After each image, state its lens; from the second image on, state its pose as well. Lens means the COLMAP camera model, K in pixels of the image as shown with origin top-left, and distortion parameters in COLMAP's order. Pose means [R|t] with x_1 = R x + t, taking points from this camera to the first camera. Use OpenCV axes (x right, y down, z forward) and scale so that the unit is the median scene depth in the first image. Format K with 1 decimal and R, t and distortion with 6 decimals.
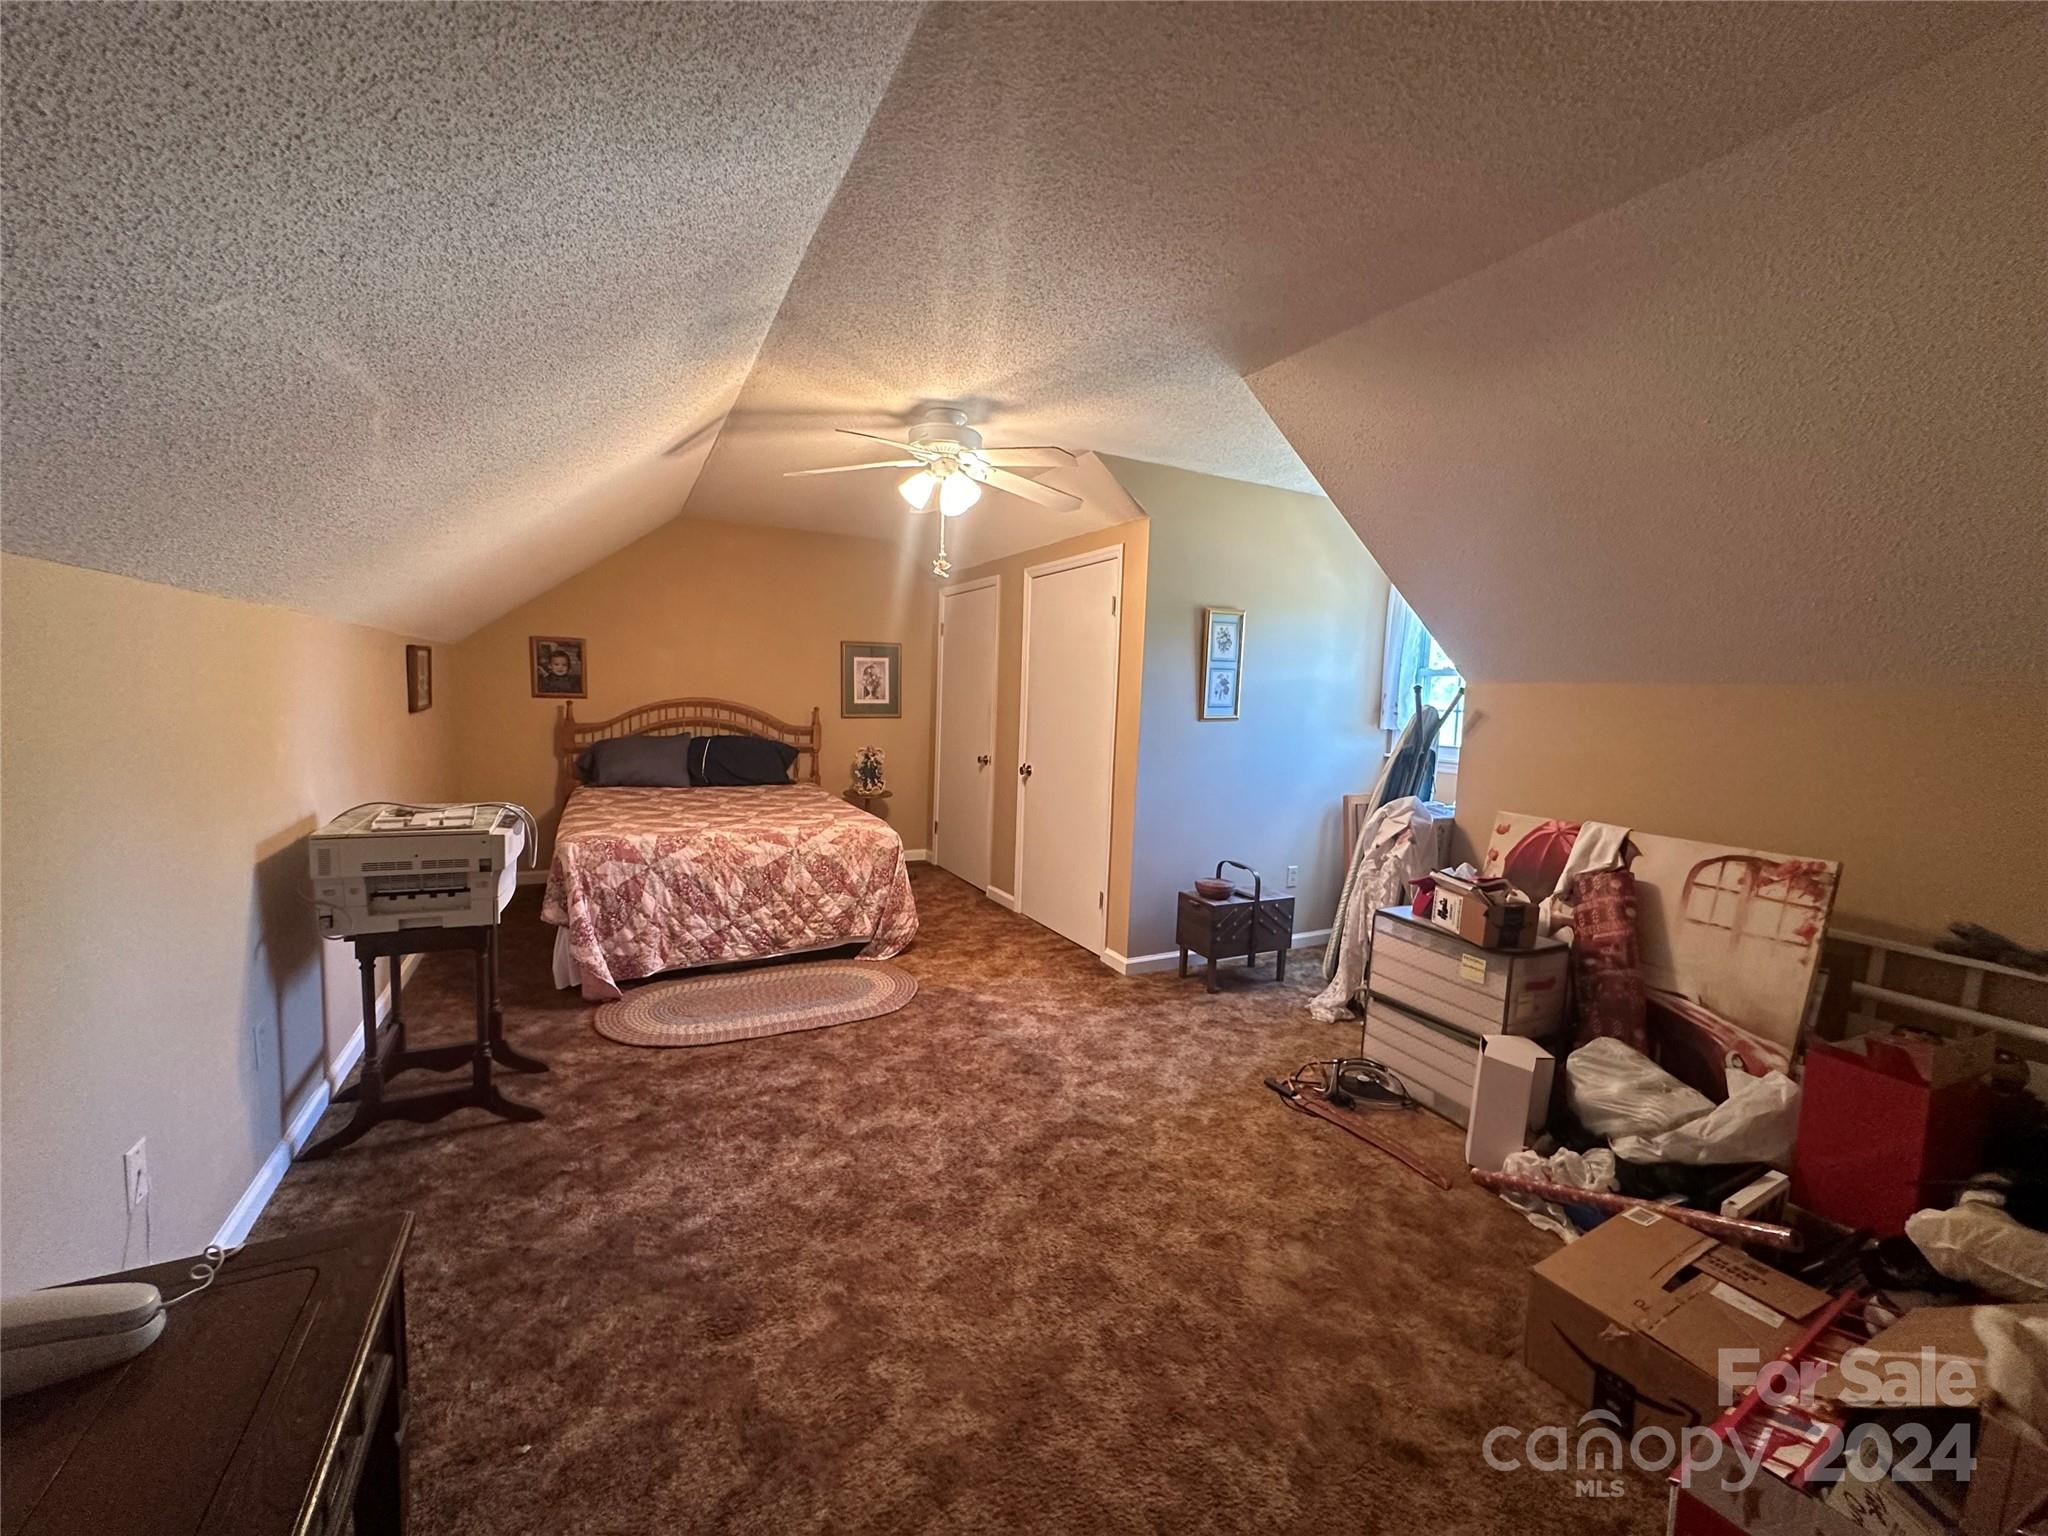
lens RADIAL K [[812.8, 0, 1022.2], [0, 812.8, 769.3], [0, 0, 1]] dist [-0.002529, 0.001070]
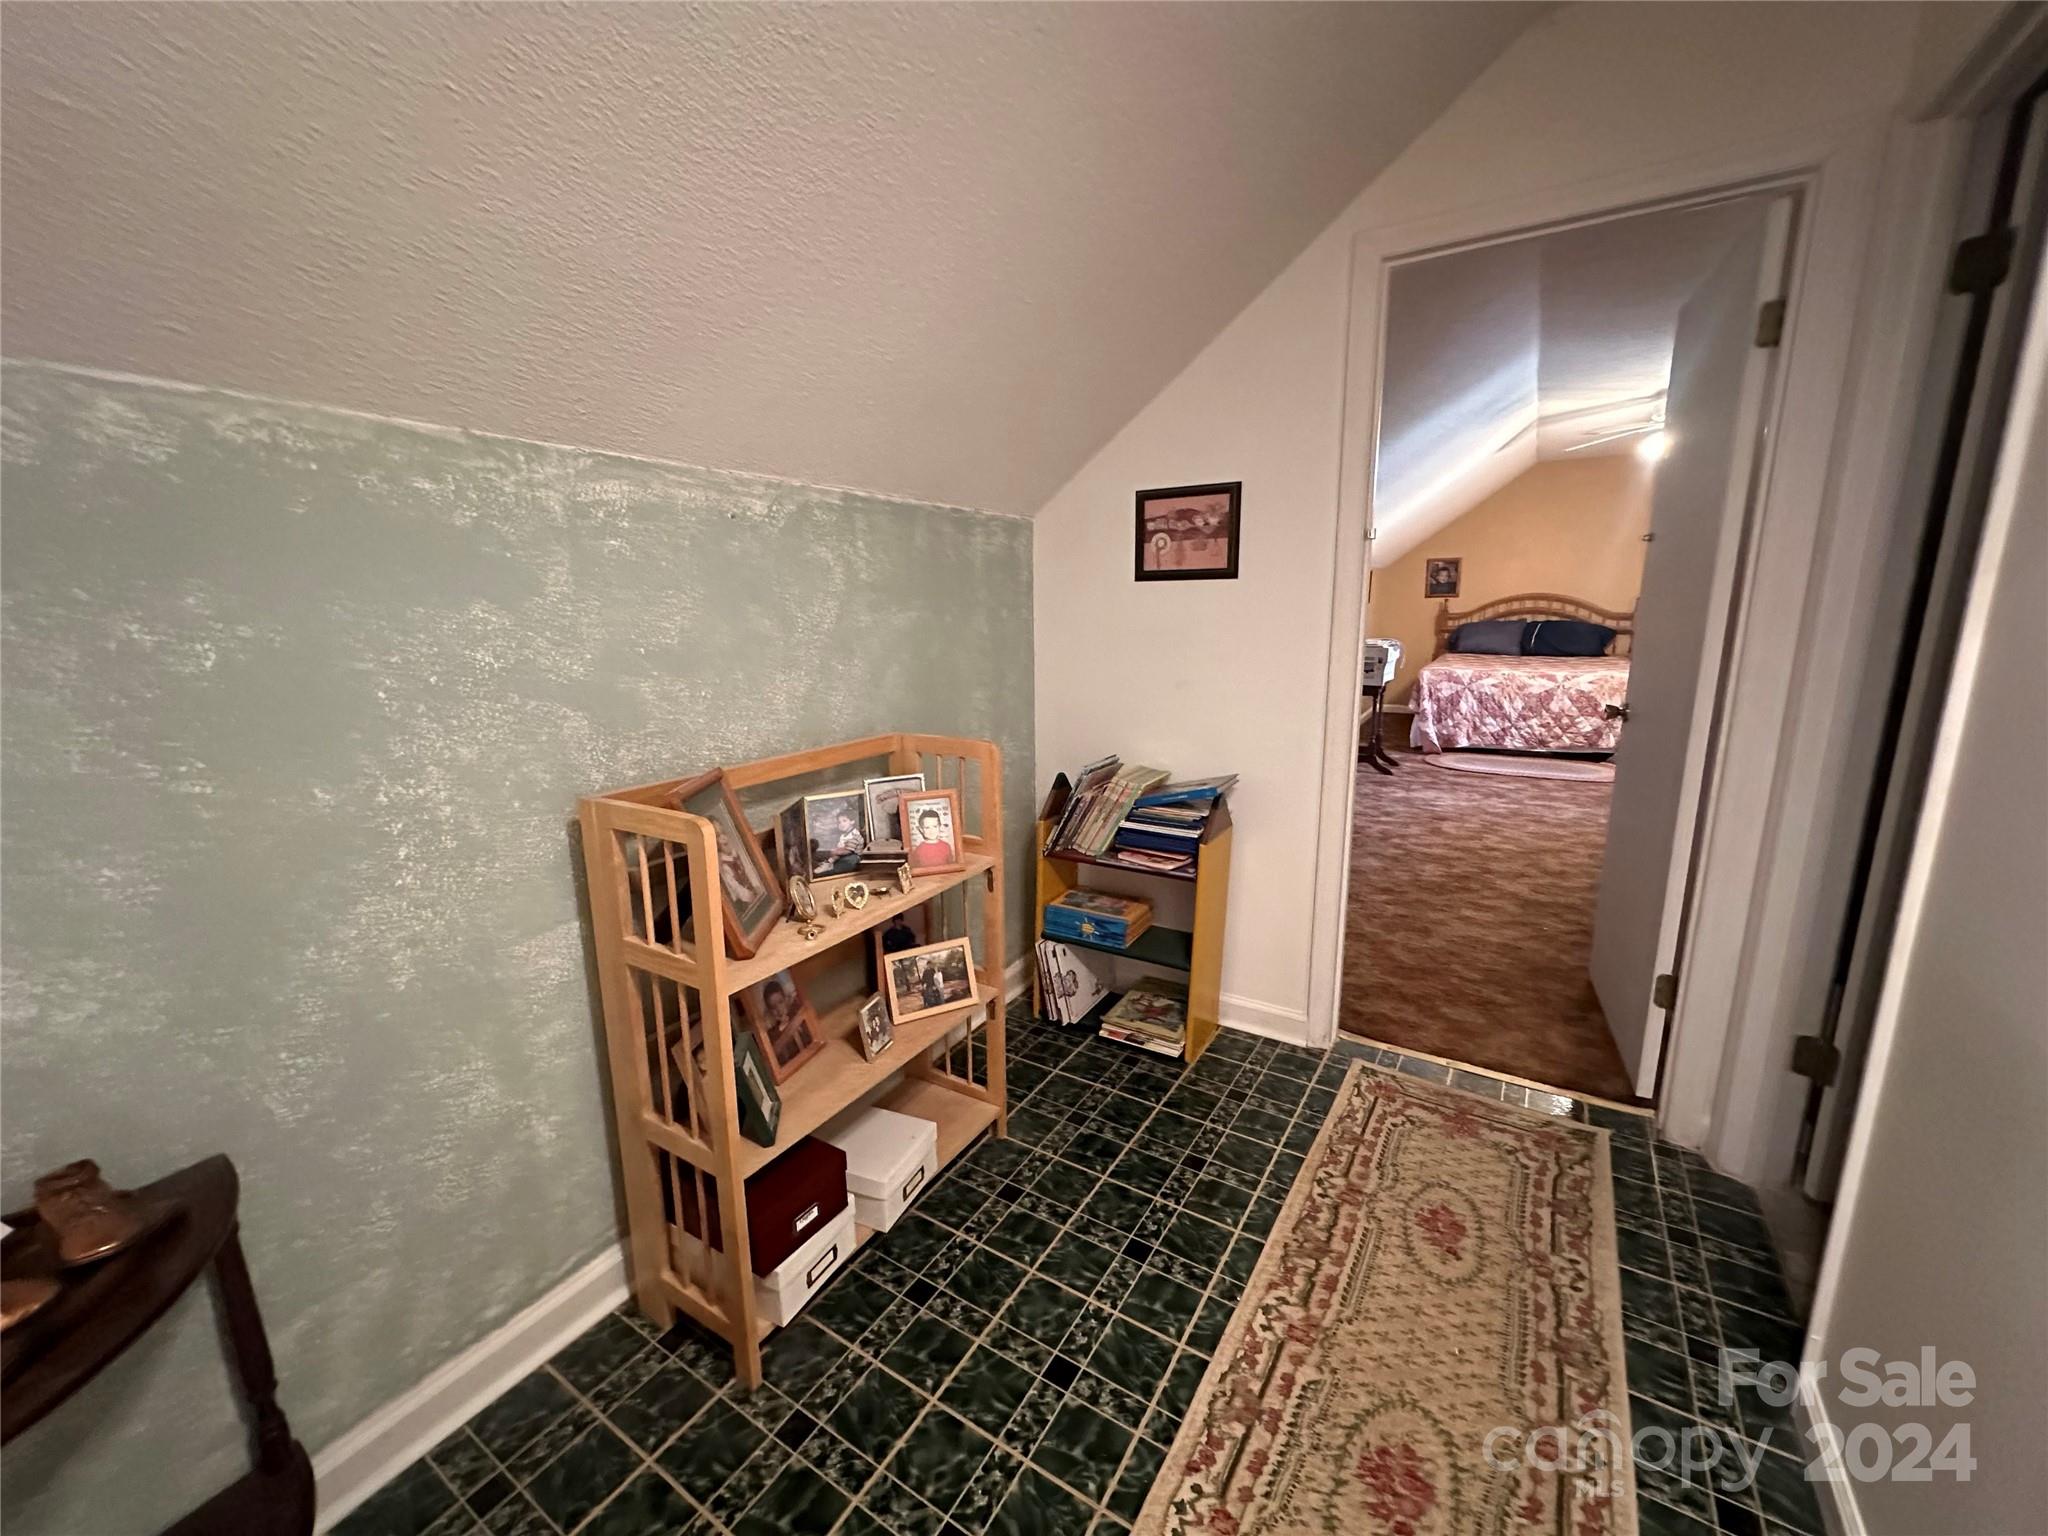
lens RADIAL K [[812.8, 0, 1020.7], [0, 812.8, 765.7], [0, 0, 1]] dist [-0.002529, 0.001070]
pose [[0.511545, 0.131541, -0.849128, 0.542290], [-0.047782, 0.991038, 0.124739, 0.107142], [0.857927, -0.023237, 0.513246, -0.714092]]
